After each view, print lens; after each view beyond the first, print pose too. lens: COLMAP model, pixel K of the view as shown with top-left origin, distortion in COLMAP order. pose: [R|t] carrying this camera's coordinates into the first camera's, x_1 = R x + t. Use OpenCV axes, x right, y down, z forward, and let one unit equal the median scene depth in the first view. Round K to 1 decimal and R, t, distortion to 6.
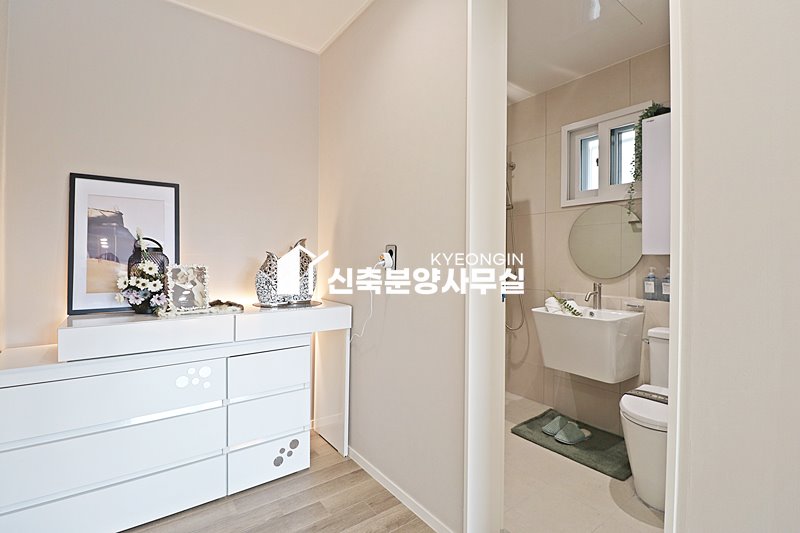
lens RADIAL K [[371.9, 0, 397.5], [0, 371.9, 260.0], [0, 0, 1]] dist [-0.006543, -0.008459]
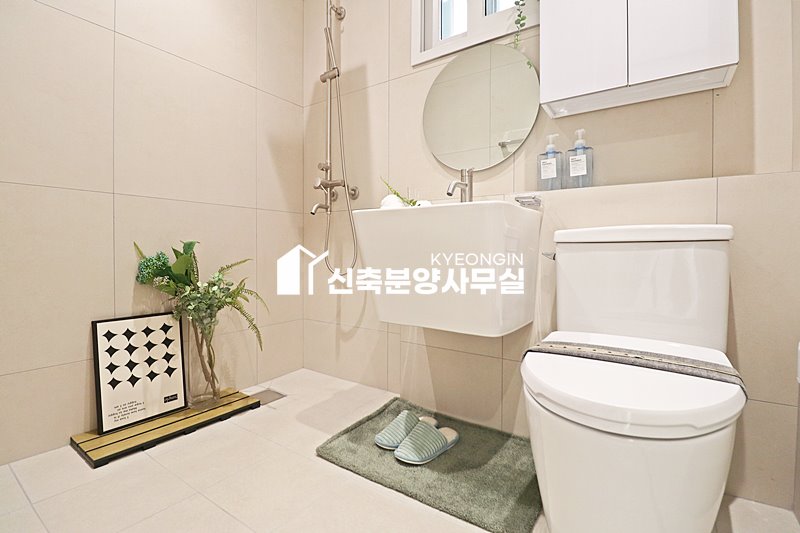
lens RADIAL K [[371.9, 0, 402.7], [0, 371.9, 263.3], [0, 0, 1]] dist [-0.006543, -0.008459]
pose [[0.940553, -0.012926, 0.339400, 0.251561], [0.003145, 0.999564, 0.029352, 0.189045], [-0.339631, -0.026540, 0.940184, 0.494509]]
